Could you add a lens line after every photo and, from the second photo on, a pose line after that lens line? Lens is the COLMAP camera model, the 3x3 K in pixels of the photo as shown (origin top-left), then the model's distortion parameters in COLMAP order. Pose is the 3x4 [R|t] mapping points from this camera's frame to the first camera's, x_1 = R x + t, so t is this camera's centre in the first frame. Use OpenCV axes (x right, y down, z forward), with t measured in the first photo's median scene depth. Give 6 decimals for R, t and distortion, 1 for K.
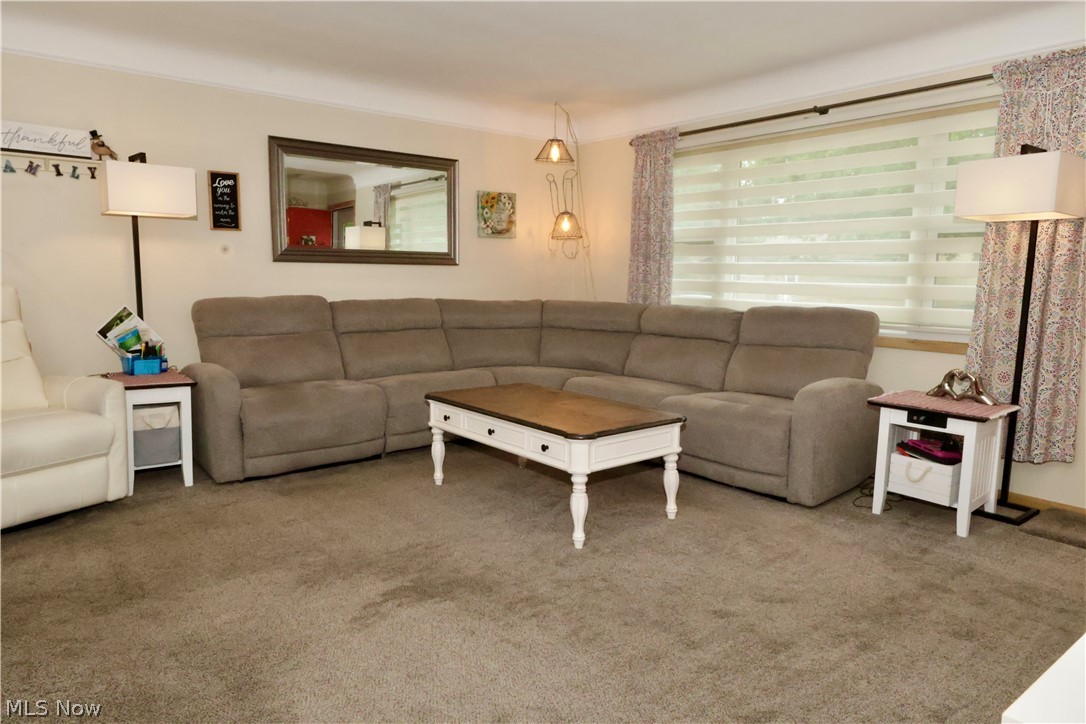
lens RADIAL K [[705.8, 0, 541.4], [0, 705.8, 367.0], [0, 0, 1]] dist [-0.007699, -0.001888]
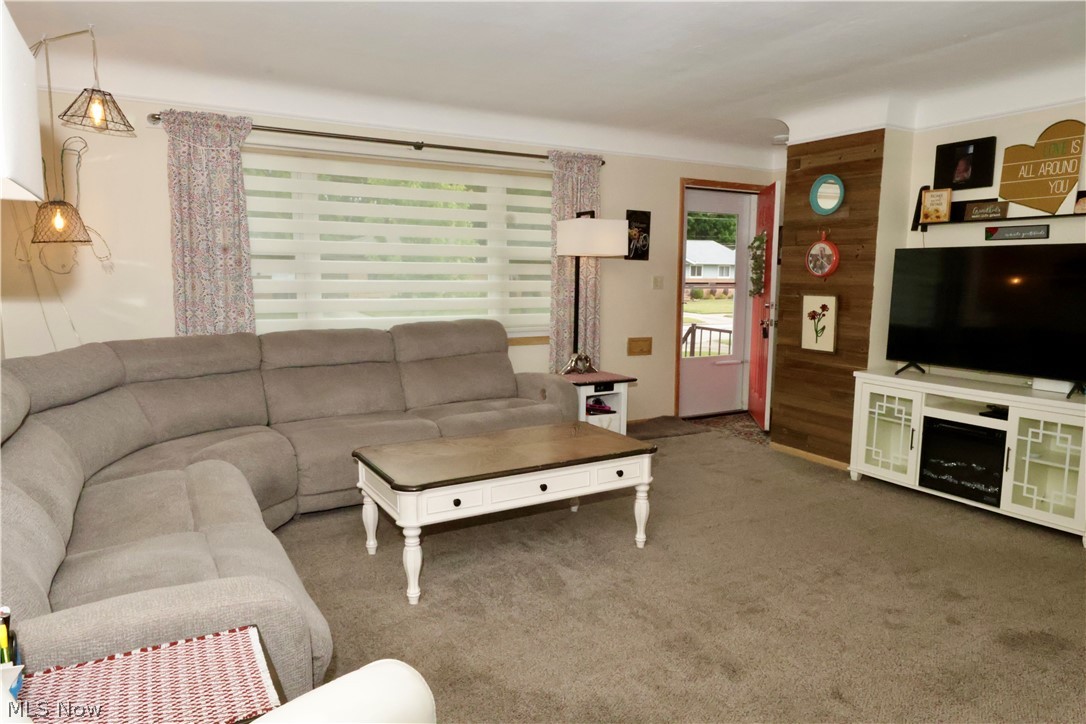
lens RADIAL K [[705.8, 0, 557.2], [0, 705.8, 361.0], [0, 0, 1]] dist [-0.007699, -0.001888]
pose [[0.139476, -0.129885, 0.981670, -0.793367], [0.126660, 0.985557, 0.112403, -0.138345], [-0.982091, 0.108661, 0.153913, 0.716710]]
